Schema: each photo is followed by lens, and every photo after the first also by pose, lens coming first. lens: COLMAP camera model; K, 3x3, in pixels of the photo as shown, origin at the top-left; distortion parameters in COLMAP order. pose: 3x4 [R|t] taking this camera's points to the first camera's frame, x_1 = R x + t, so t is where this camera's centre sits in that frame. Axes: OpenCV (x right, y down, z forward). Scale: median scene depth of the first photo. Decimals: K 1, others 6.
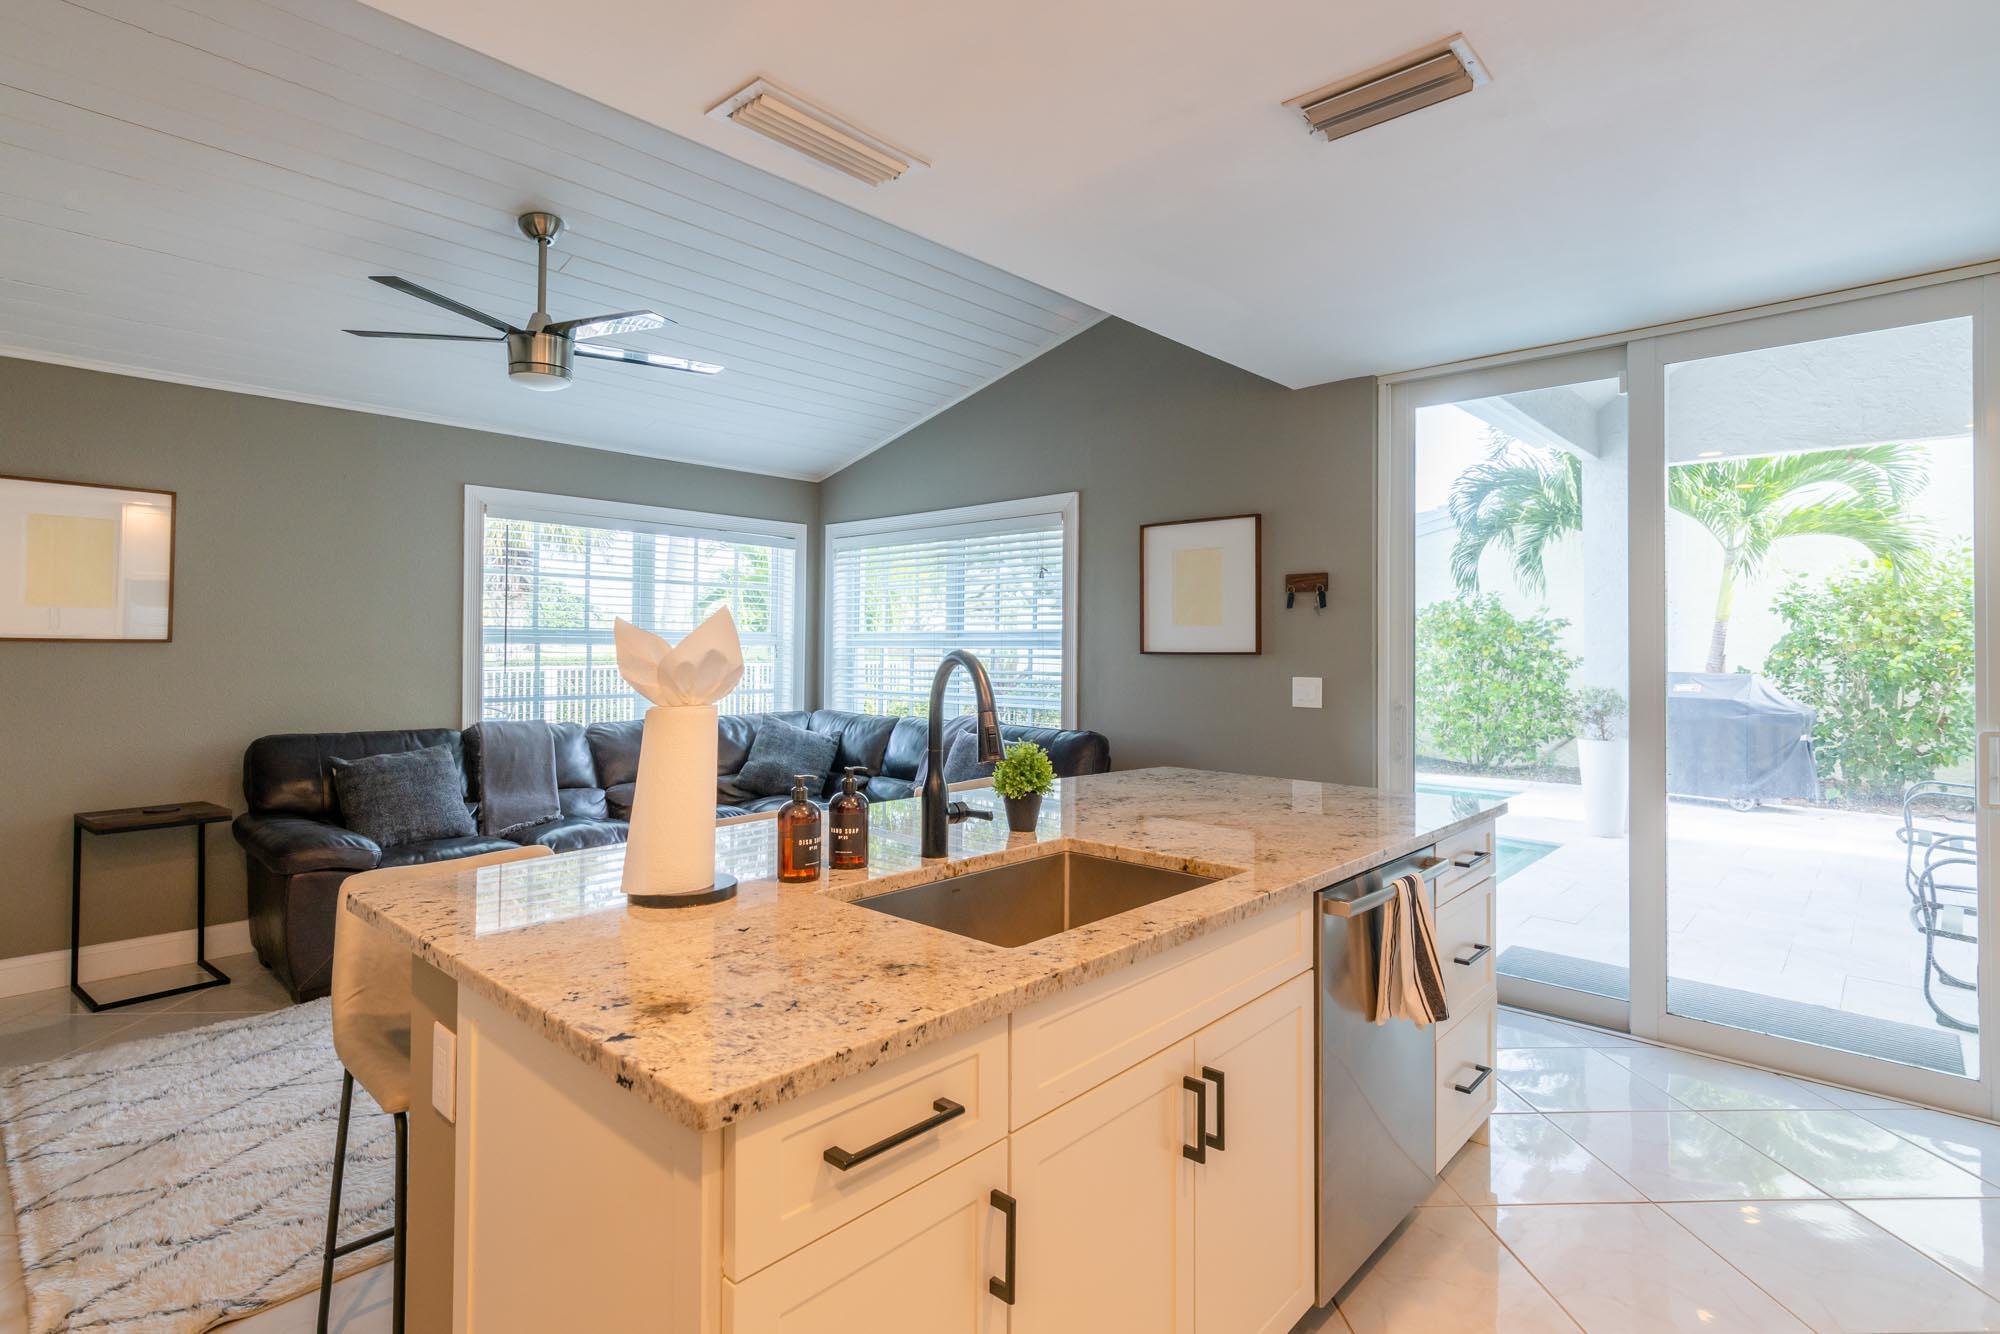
lens RADIAL K [[986.5, 0, 994.4], [0, 986.5, 633.3], [0, 0, 1]] dist [0.000803, 0.000057]
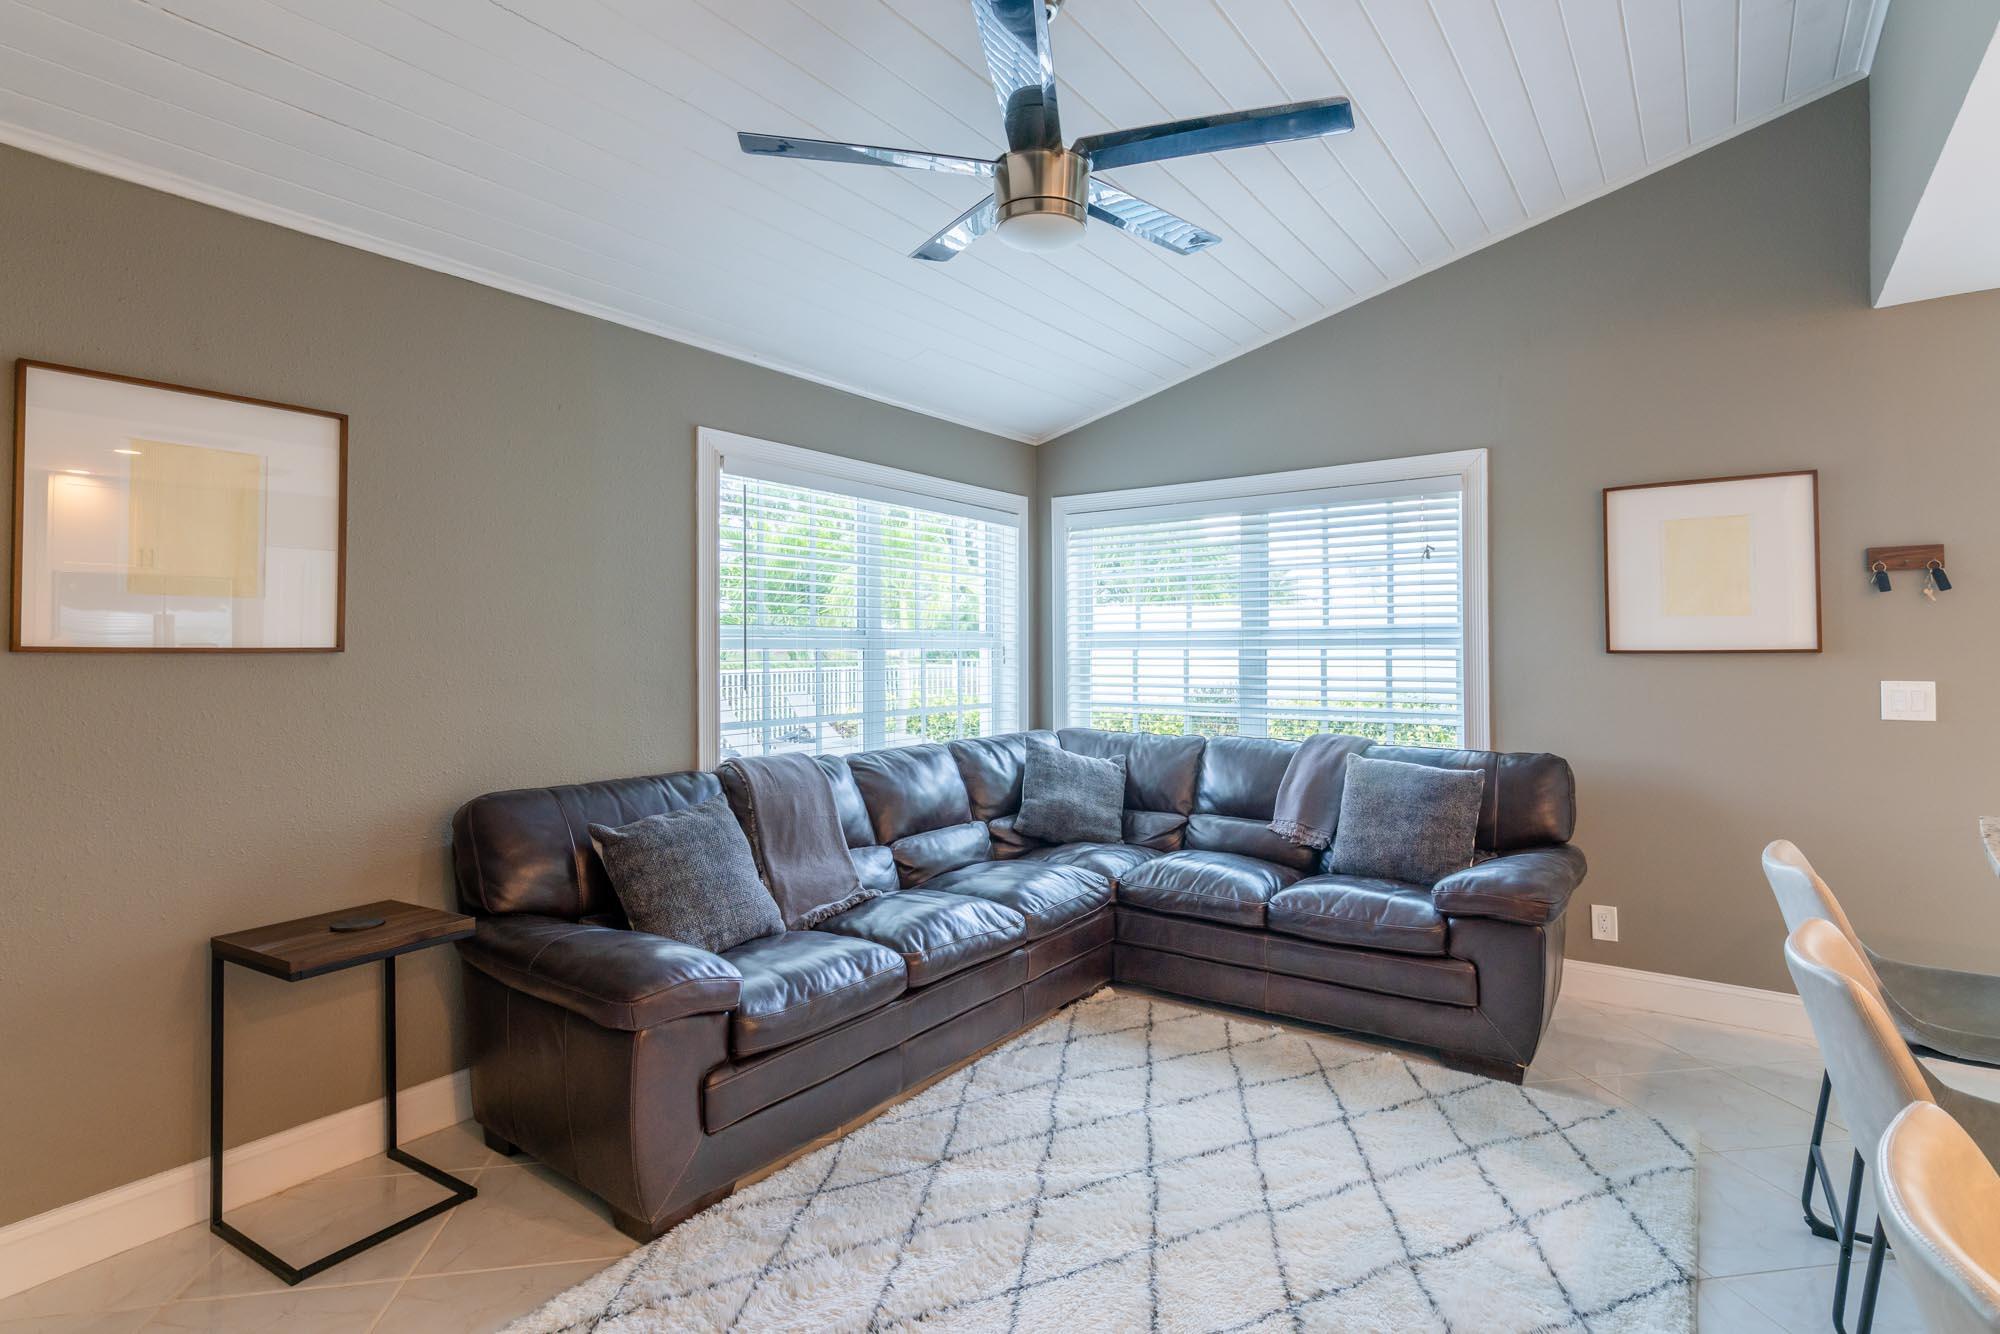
lens RADIAL K [[986.5, 0, 994.4], [0, 986.5, 633.3], [0, 0, 1]] dist [0.000803, 0.000057]
pose [[0.994010, -0.008512, 0.108959, -0.413982], [0.008608, 0.999963, -0.000412, 0.001018], [-0.108951, 0.001347, 0.994046, 0.275963]]
